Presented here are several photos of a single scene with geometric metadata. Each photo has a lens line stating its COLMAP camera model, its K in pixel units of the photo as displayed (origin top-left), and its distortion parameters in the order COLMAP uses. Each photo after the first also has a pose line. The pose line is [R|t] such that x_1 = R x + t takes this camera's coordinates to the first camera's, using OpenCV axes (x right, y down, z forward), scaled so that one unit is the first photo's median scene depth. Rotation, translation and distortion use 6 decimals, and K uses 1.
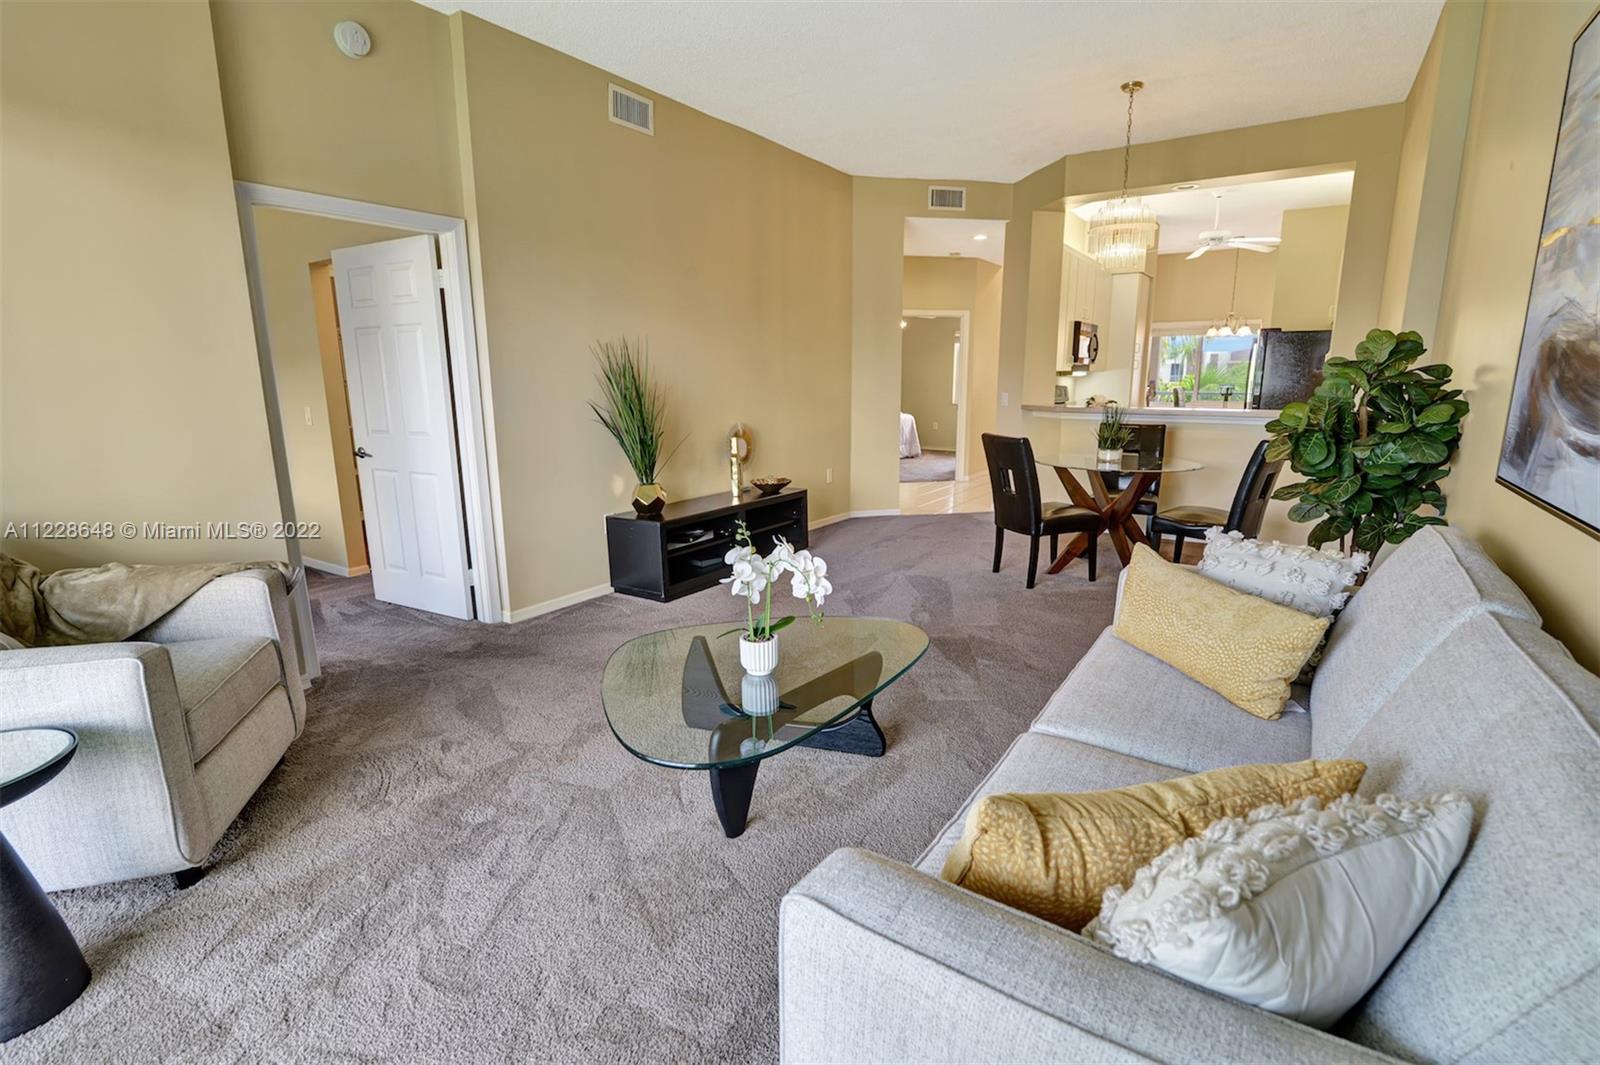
lens RADIAL K [[757.1, 0, 803.2], [0, 757.1, 554.3], [0, 0, 1]] dist [-0.015056, 0.000429]
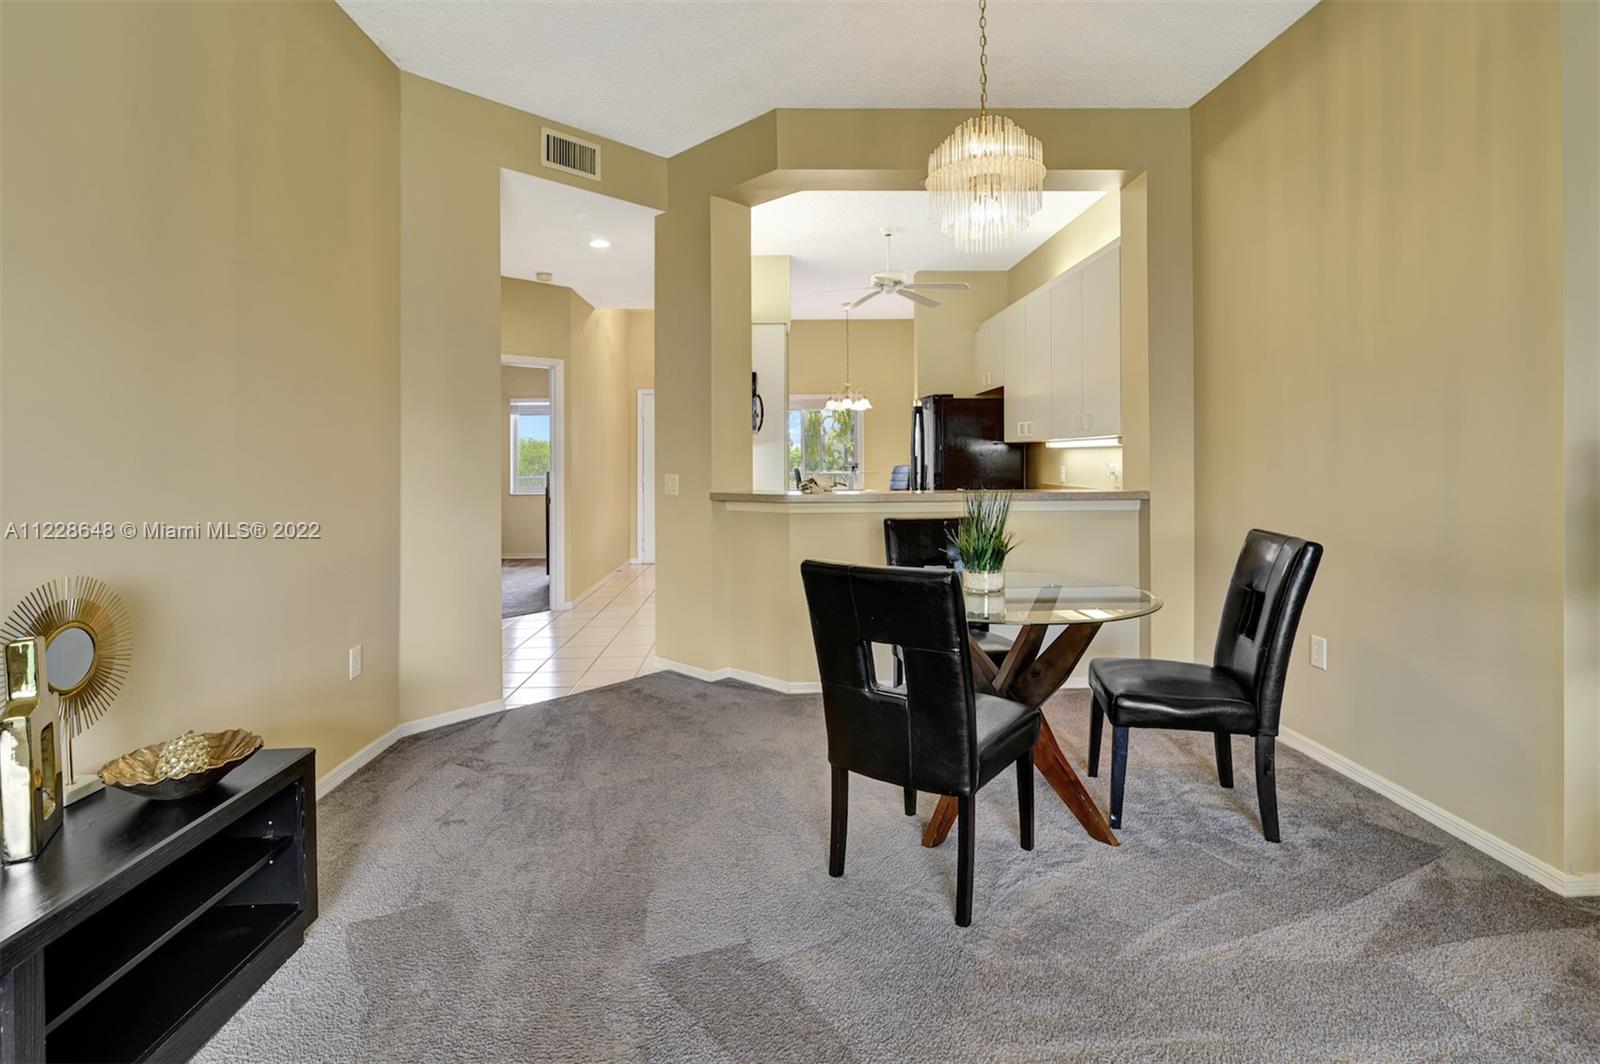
lens RADIAL K [[757.1, 0, 792.7], [0, 757.1, 467.2], [0, 0, 1]] dist [-0.021358, -0.000212]
pose [[0.818056, -0.012919, 0.574993, -0.010608], [0.139298, 0.974432, -0.176289, -0.113095], [-0.558014, 0.224309, 0.798940, 0.524260]]
